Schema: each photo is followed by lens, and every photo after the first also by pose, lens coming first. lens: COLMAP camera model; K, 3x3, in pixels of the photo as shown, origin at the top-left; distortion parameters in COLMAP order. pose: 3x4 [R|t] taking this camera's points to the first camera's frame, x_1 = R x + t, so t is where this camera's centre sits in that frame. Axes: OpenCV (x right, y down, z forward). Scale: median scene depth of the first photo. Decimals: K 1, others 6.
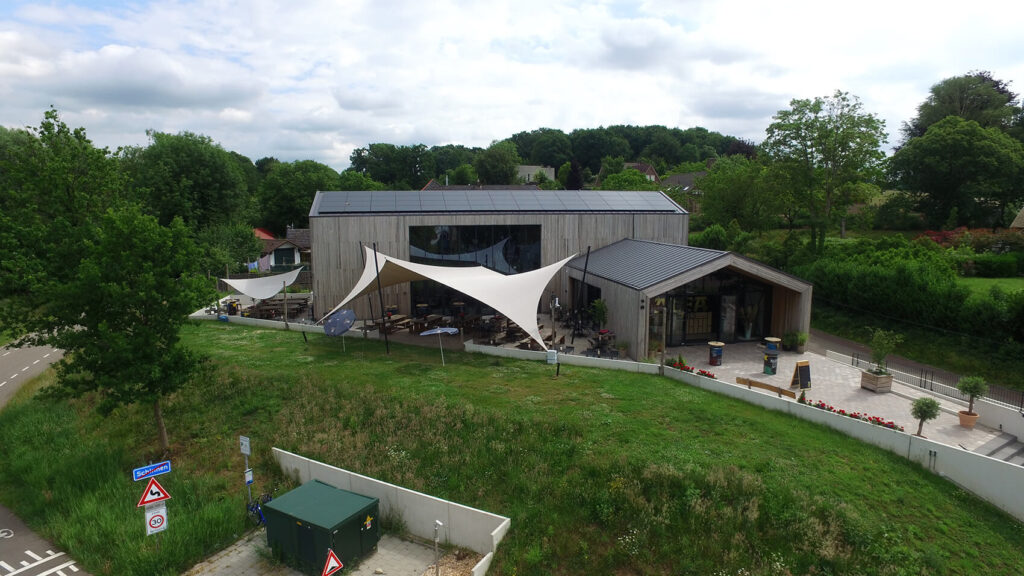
lens RADIAL K [[595.4, 0, 512.0], [0, 595.4, 288.0], [0, 0, 1]] dist [-0.118030, 0.086784]
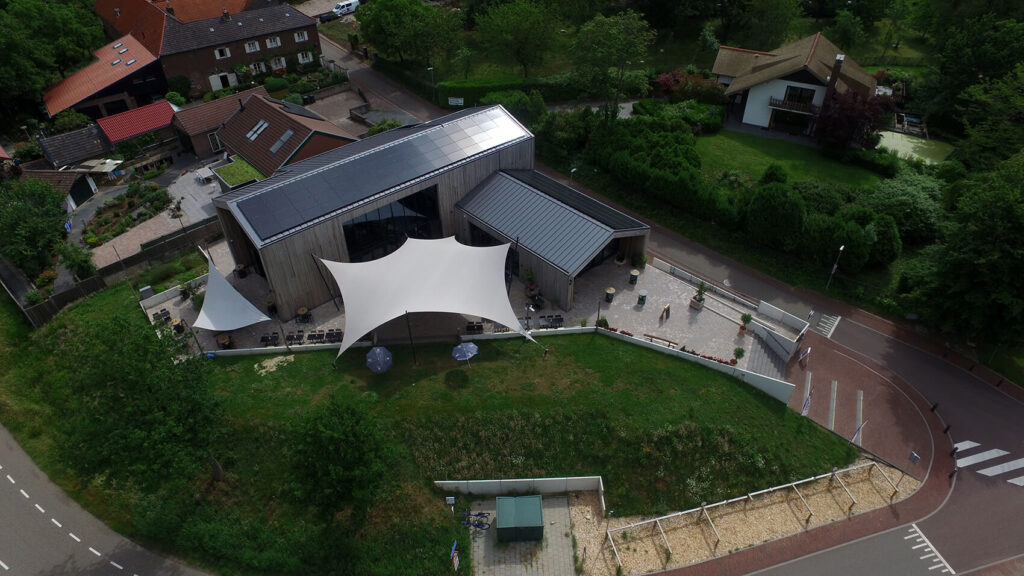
lens RADIAL K [[595.4, 0, 512.0], [0, 595.4, 288.0], [0, 0, 1]] dist [-0.118030, 0.086784]
pose [[0.857145, -0.324739, 0.399810, -0.369083], [0.078566, 0.849561, 0.521606, -0.538763], [-0.509049, -0.415680, 0.753710, -0.068294]]
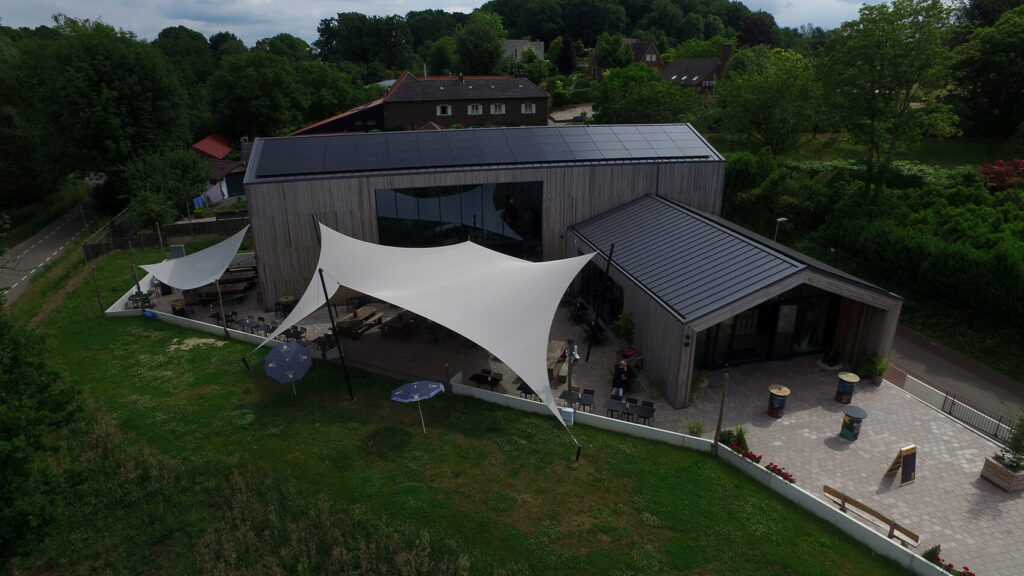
lens RADIAL K [[595.4, 0, 512.0], [0, 595.4, 288.0], [0, 0, 1]] dist [-0.118030, 0.086784]
pose [[0.999637, -0.014670, 0.022579, -0.012102], [0.009358, 0.975557, 0.219548, -0.140690], [-0.025248, -0.219257, 0.975340, 0.200733]]
